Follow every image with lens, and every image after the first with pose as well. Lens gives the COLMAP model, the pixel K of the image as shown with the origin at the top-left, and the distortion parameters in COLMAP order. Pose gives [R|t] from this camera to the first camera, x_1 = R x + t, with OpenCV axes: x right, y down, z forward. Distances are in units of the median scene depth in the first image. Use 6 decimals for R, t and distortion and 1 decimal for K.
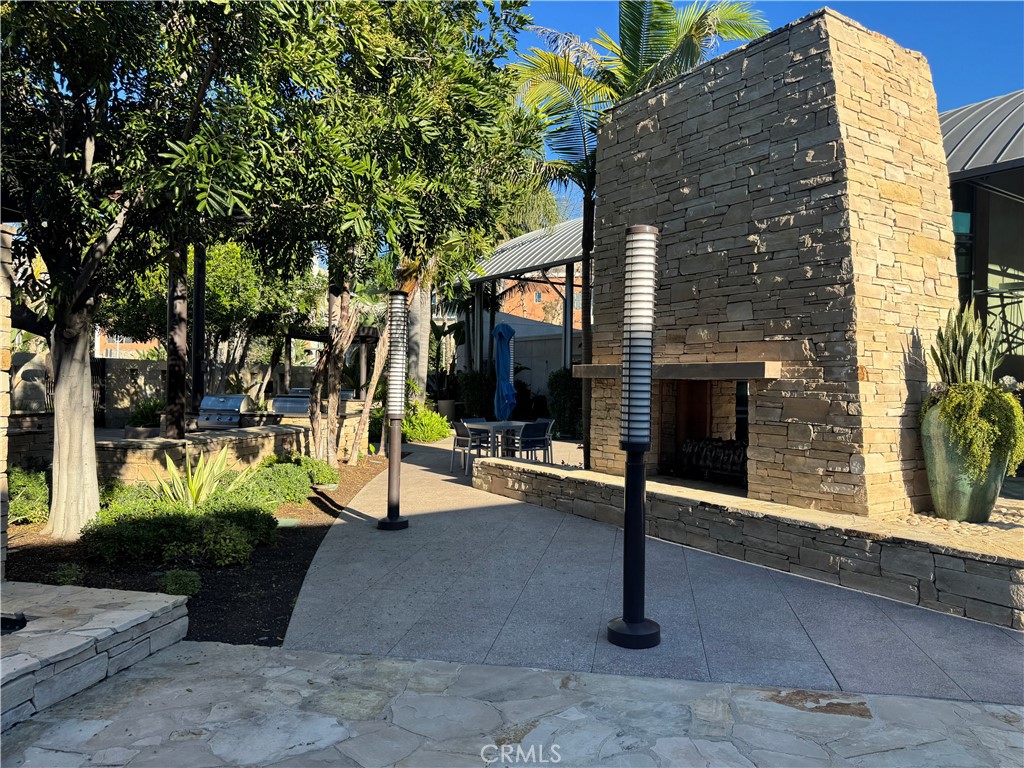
lens RADIAL K [[728.4, 0, 509.1], [0, 728.4, 378.7], [0, 0, 1]] dist [0.008285, -0.008887]
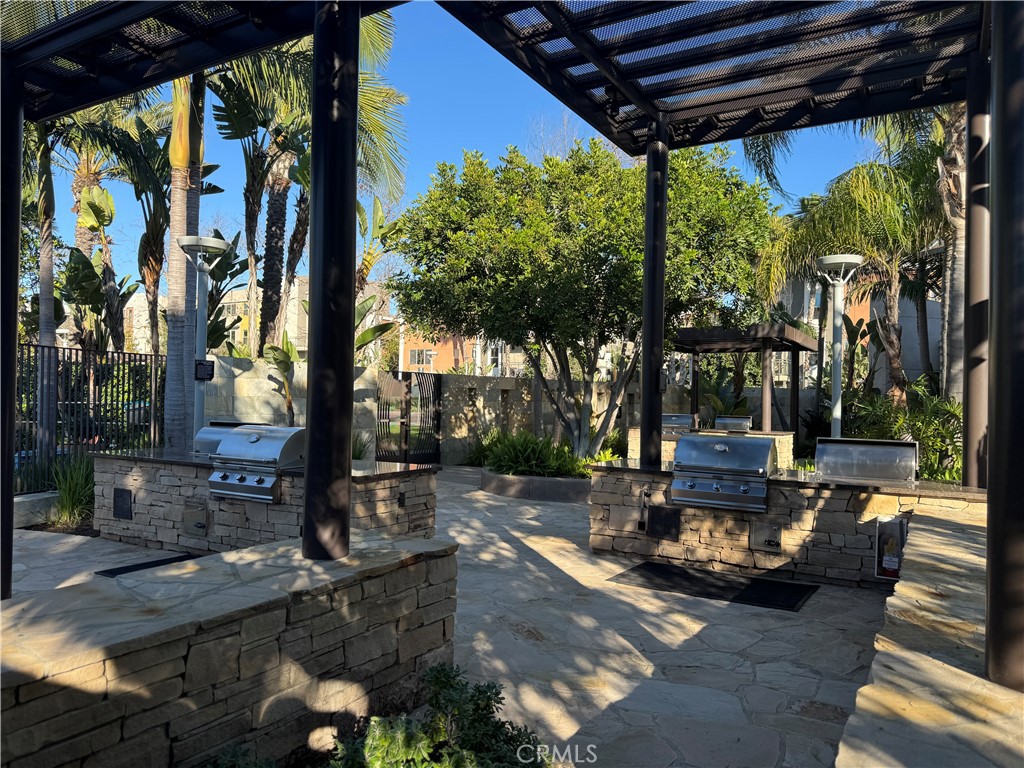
lens RADIAL K [[728.4, 0, 513.7], [0, 728.4, 387.7], [0, 0, 1]] dist [0.008285, -0.008887]
pose [[0.939226, -0.001536, -0.343296, -0.208183], [-0.003737, 0.999885, -0.014697, -0.002044], [0.343279, 0.015086, 0.939112, 0.288191]]
